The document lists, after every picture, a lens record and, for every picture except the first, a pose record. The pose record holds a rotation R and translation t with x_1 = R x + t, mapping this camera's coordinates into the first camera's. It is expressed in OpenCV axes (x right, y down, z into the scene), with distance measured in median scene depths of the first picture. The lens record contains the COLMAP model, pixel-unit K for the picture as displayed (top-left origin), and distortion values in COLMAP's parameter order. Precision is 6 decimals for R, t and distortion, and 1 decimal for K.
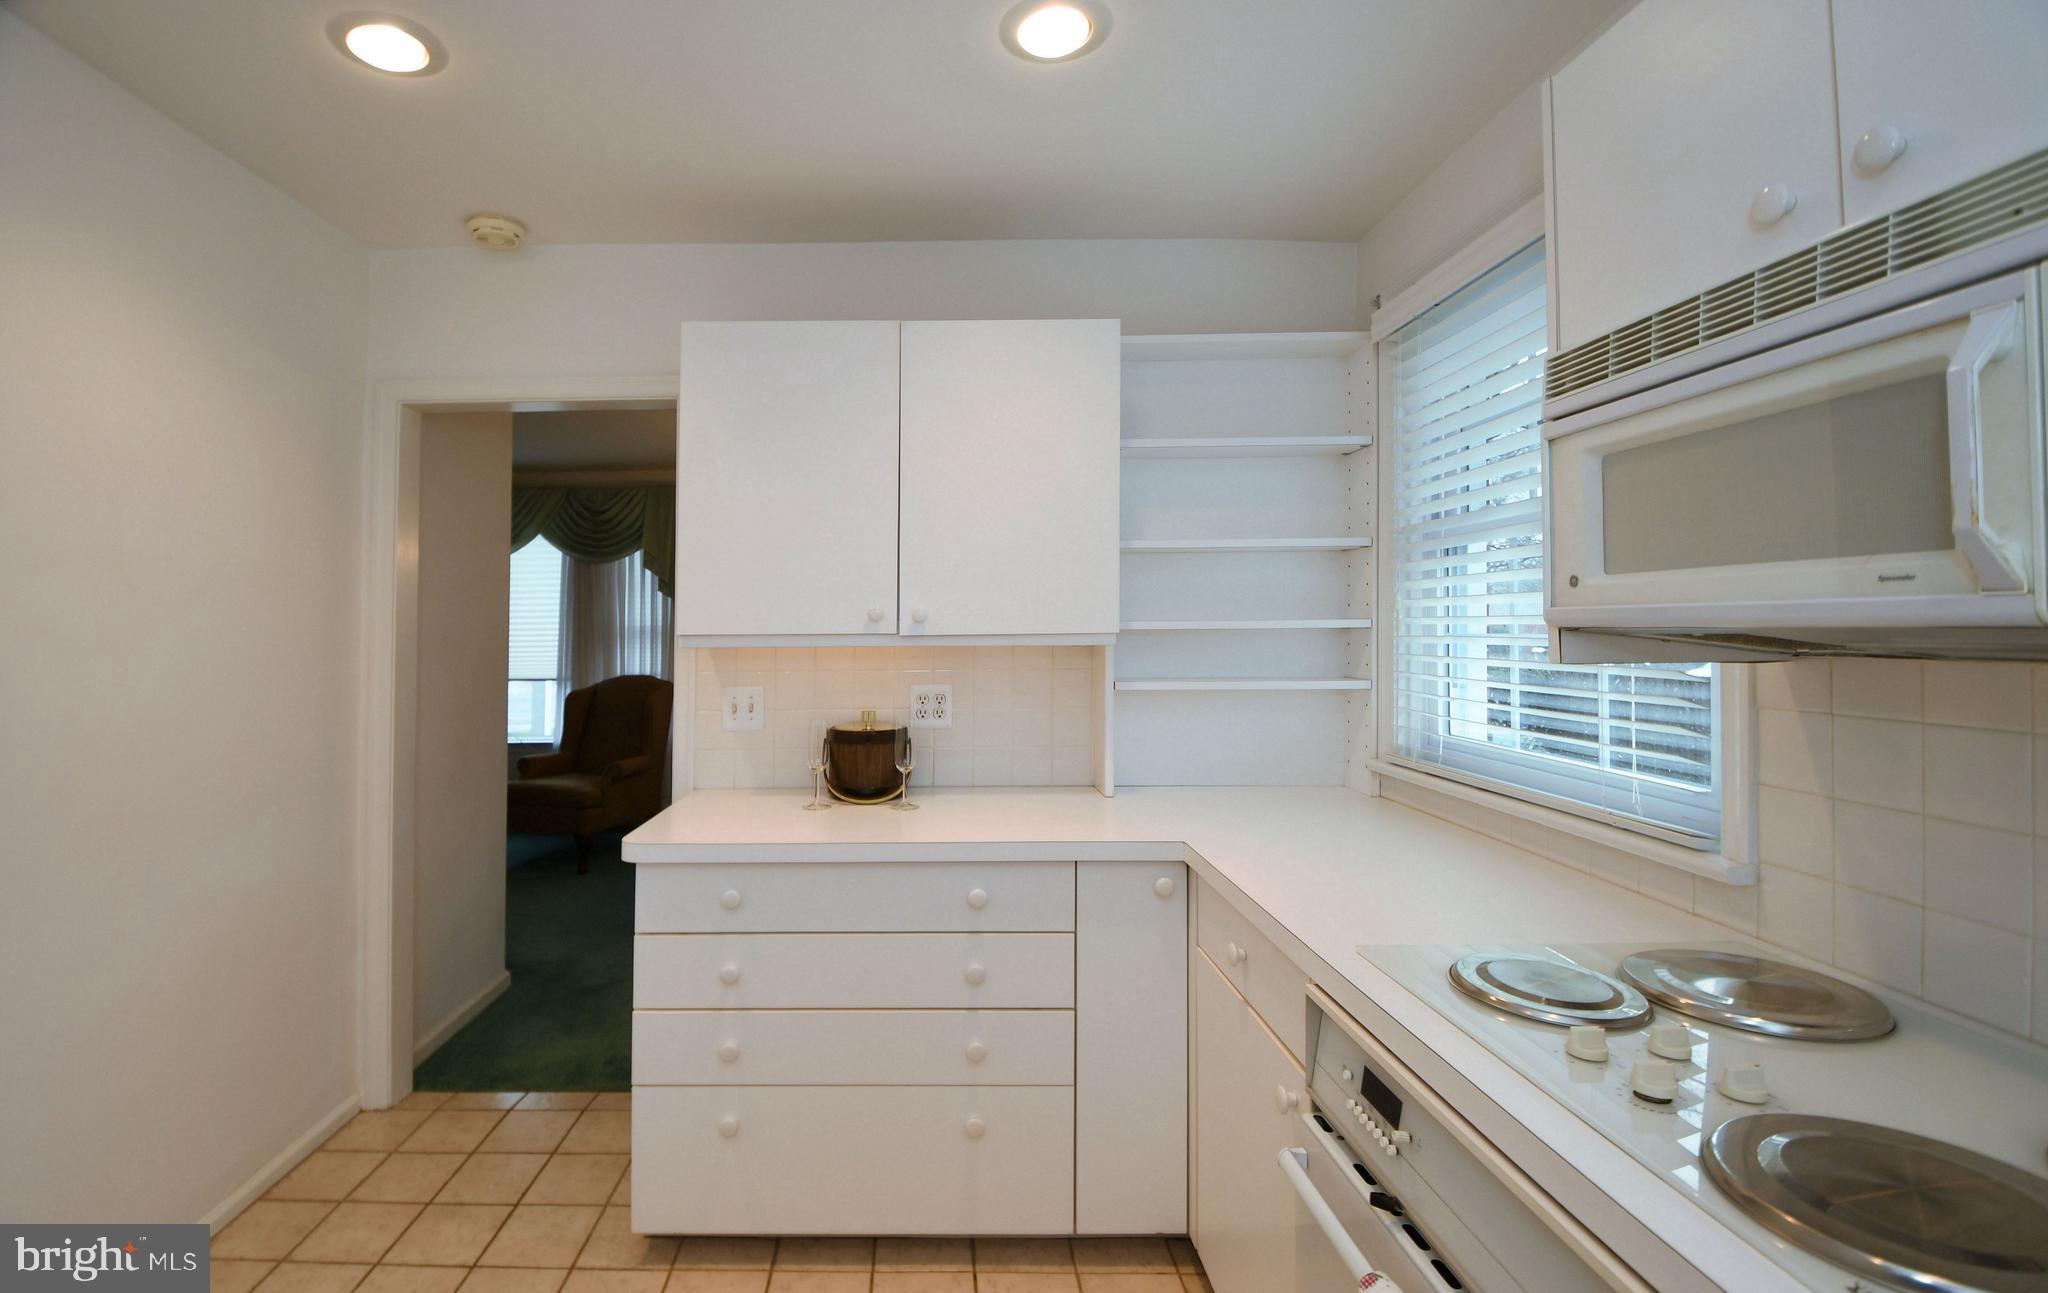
lens RADIAL K [[933.8, 0, 901.7], [0, 933.8, 602.7], [0, 0, 1]] dist [-0.017962, -0.001966]
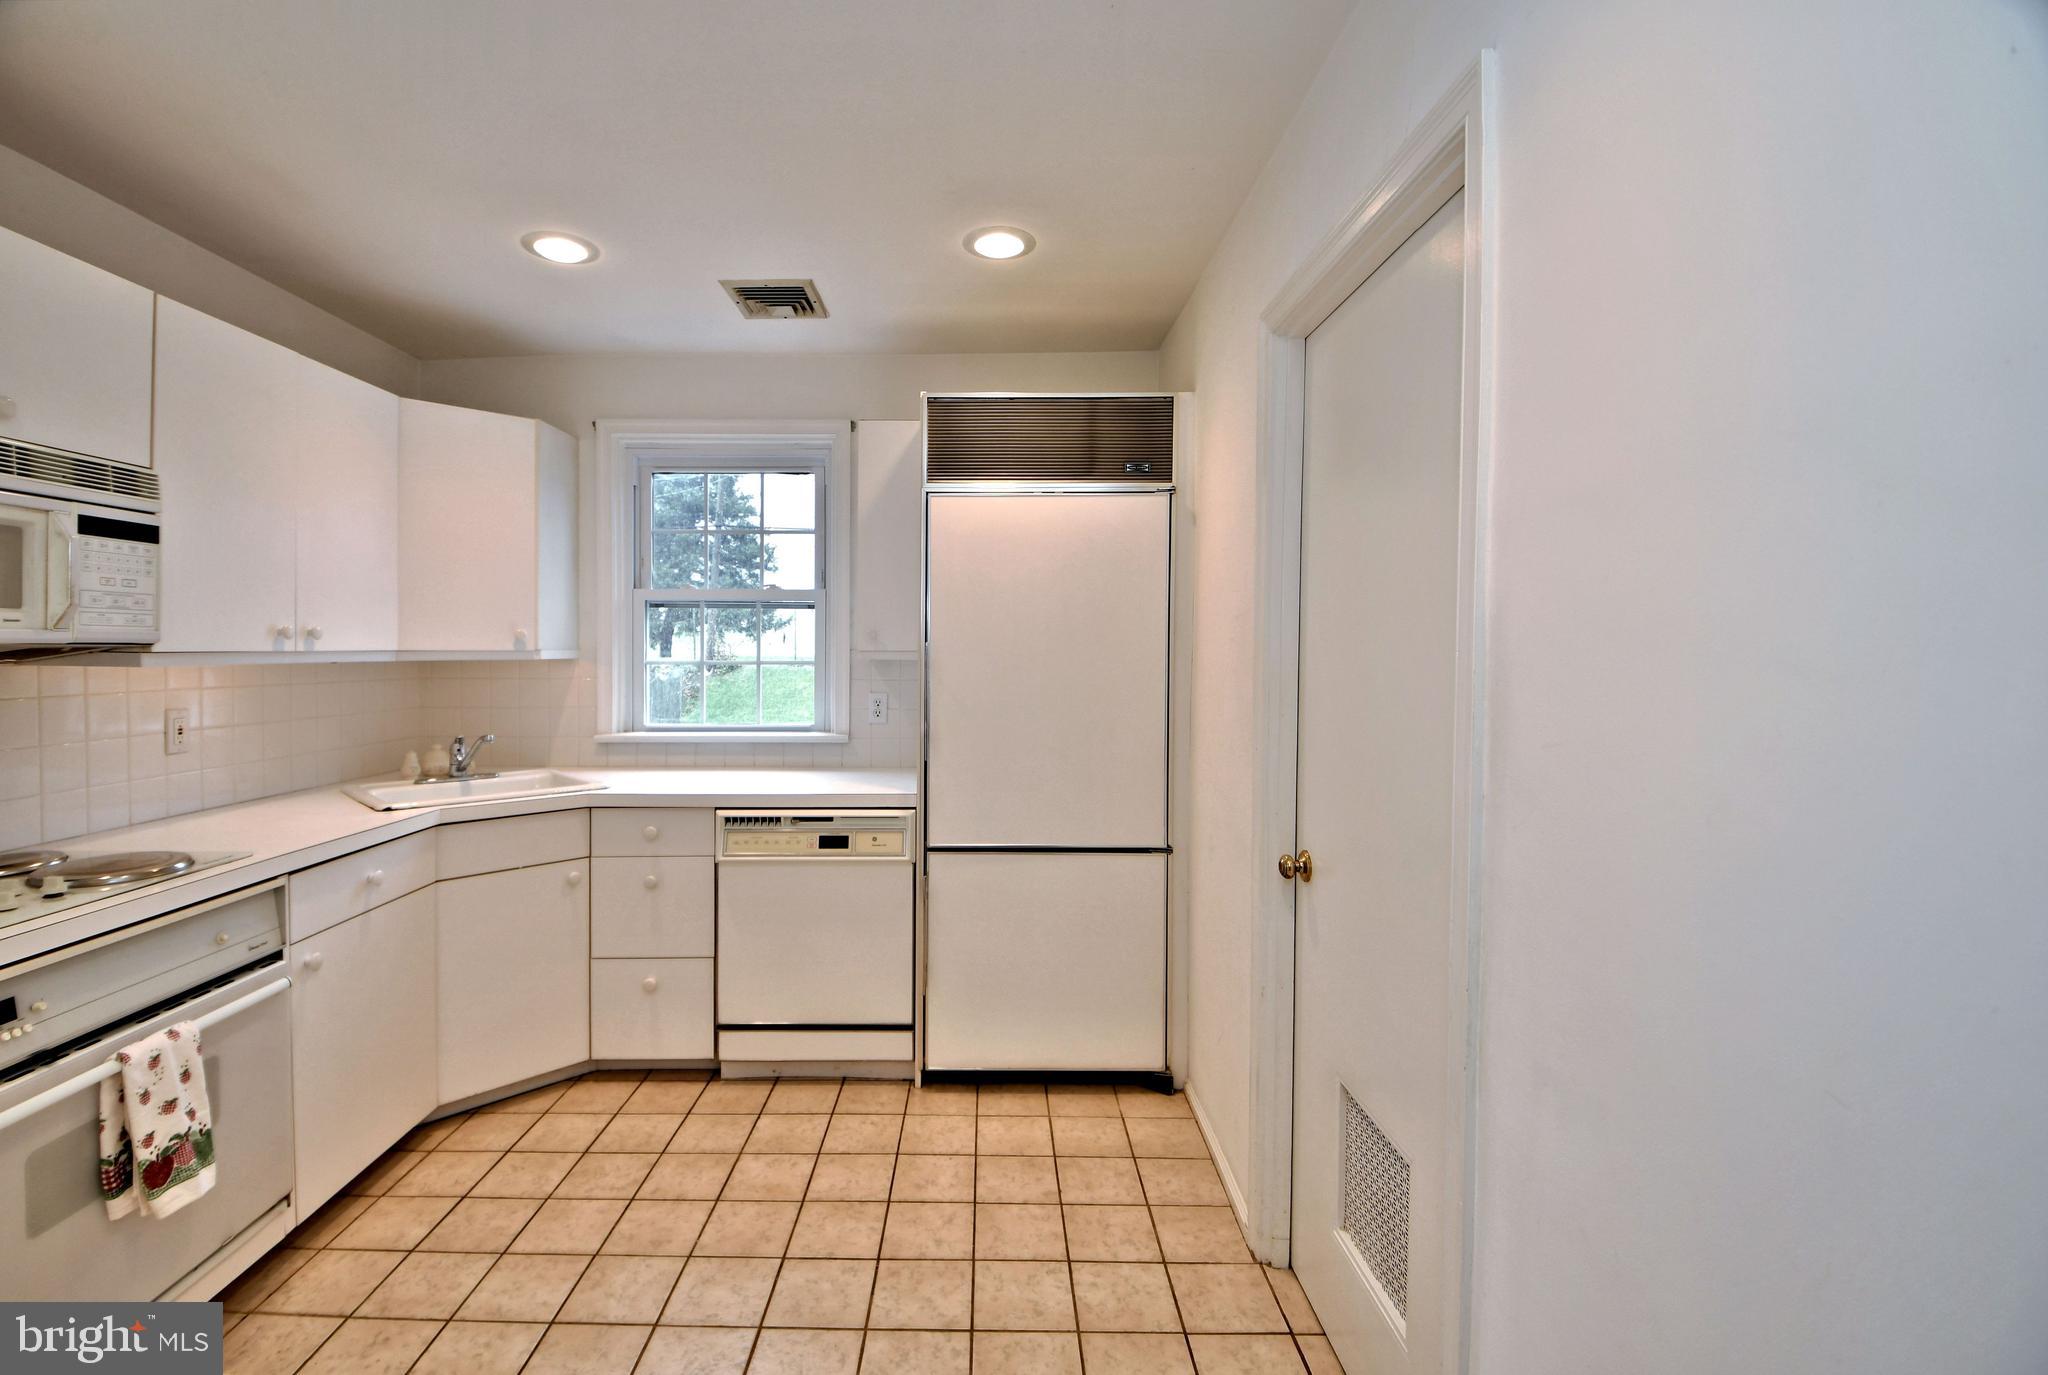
lens RADIAL K [[894.9, 0, 989.8], [0, 894.9, 647.8], [0, 0, 1]] dist [-0.026013, -0.003192]
pose [[-0.999324, 0.008117, -0.035859, -0.388204], [0.008855, 0.999751, -0.020471, 0.034974], [0.035684, -0.020775, -0.999147, 1.088482]]
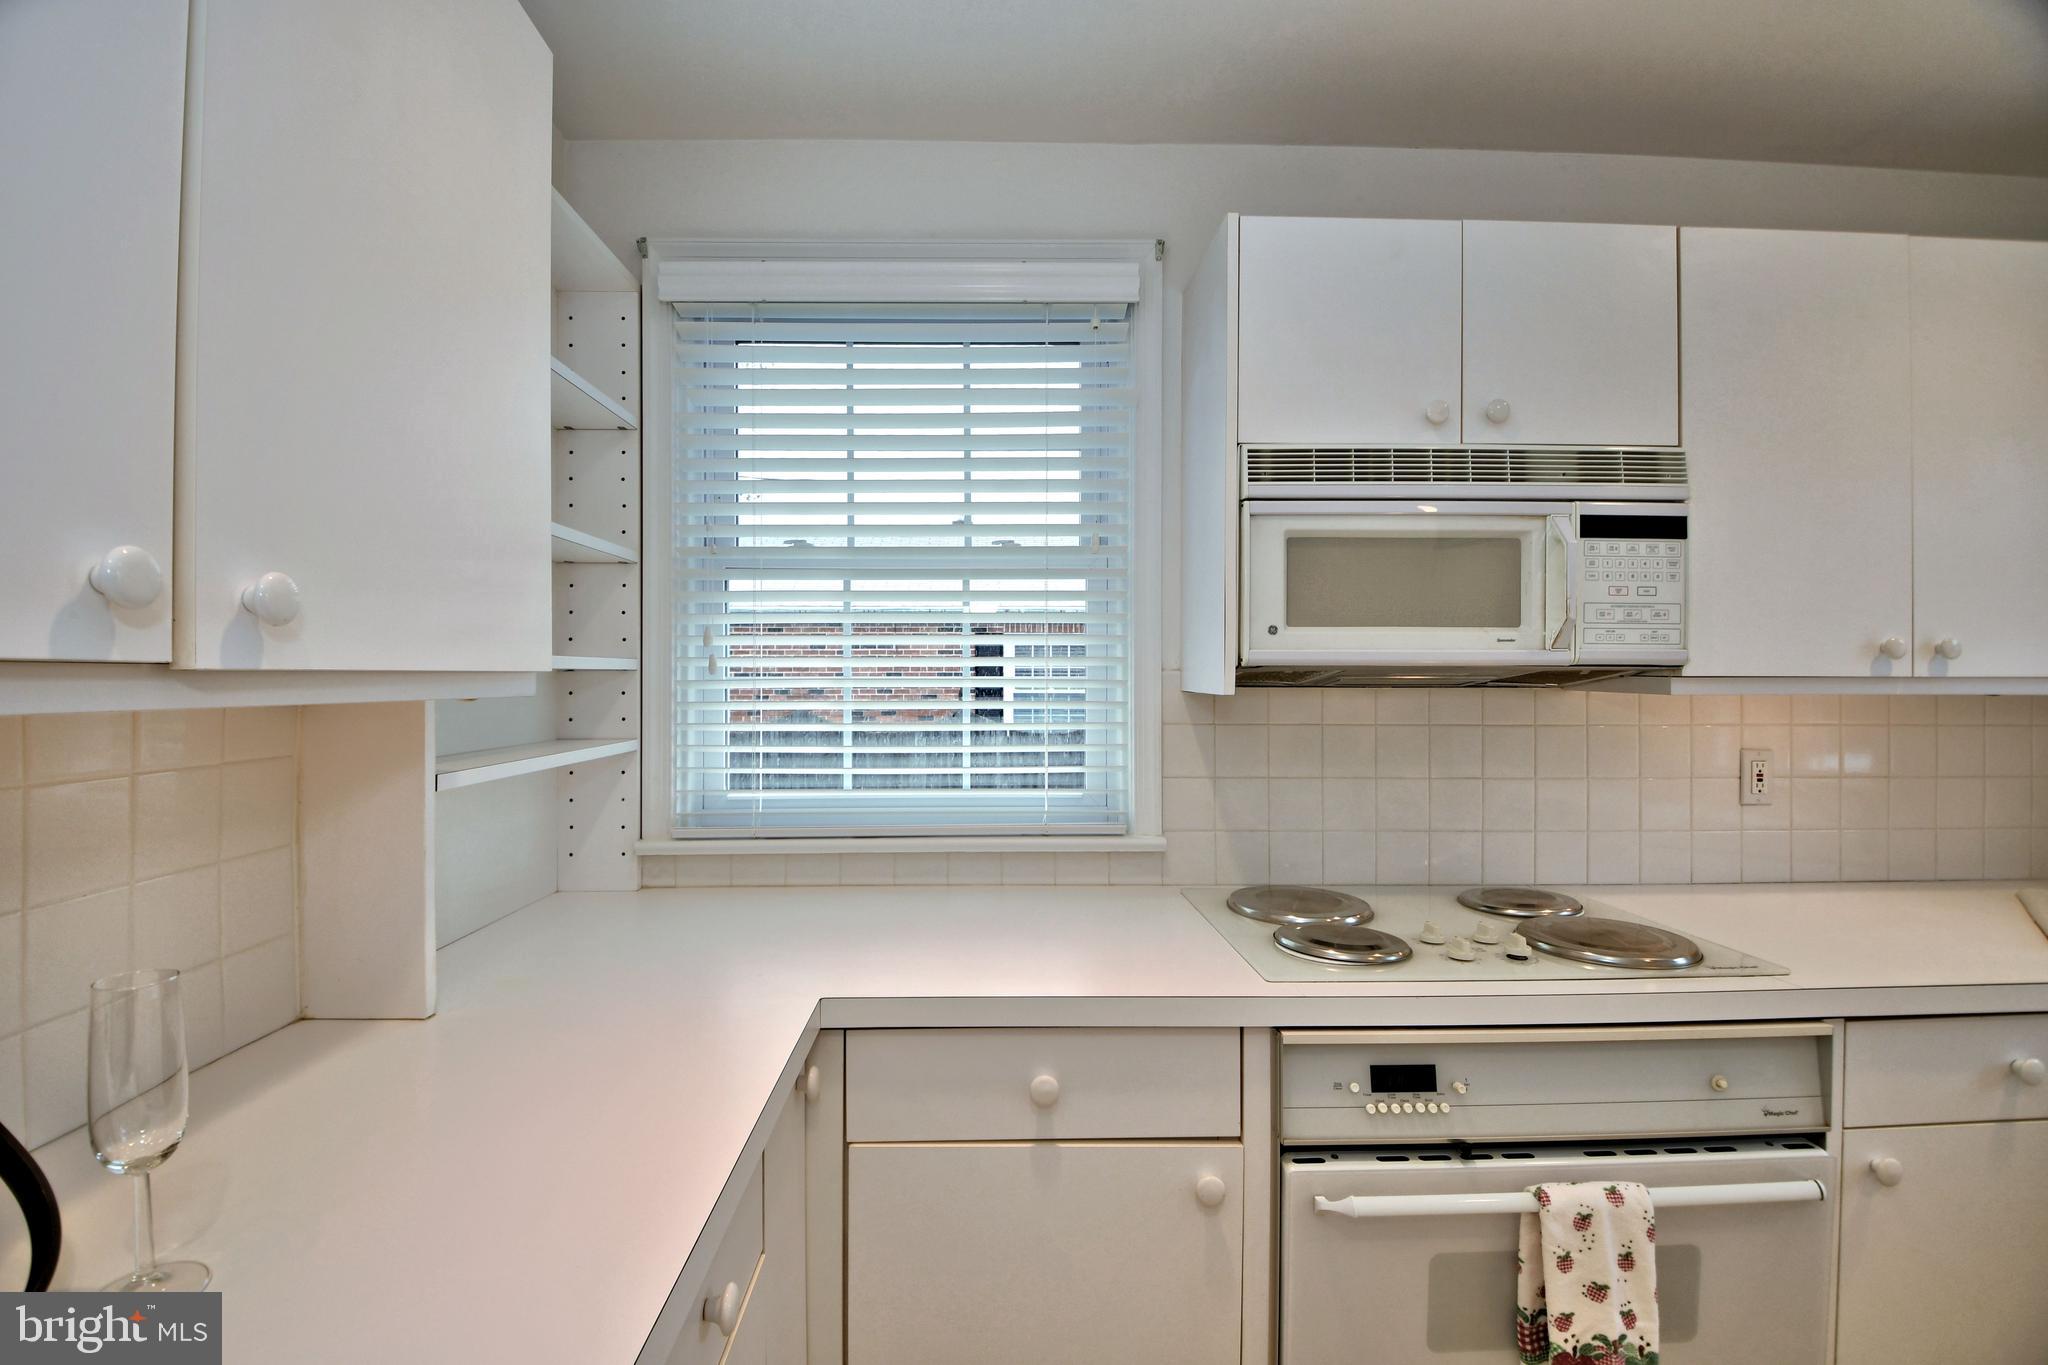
lens RADIAL K [[907.6, 0, 1000.7], [0, 907.6, 670.7], [0, 0, 1]] dist [-0.013200, -0.007509]
pose [[-0.041018, 0.015426, 0.999039, -0.273852], [-0.022267, 0.999618, -0.016349, 0.033119], [-0.998910, -0.022917, -0.040659, 0.762329]]
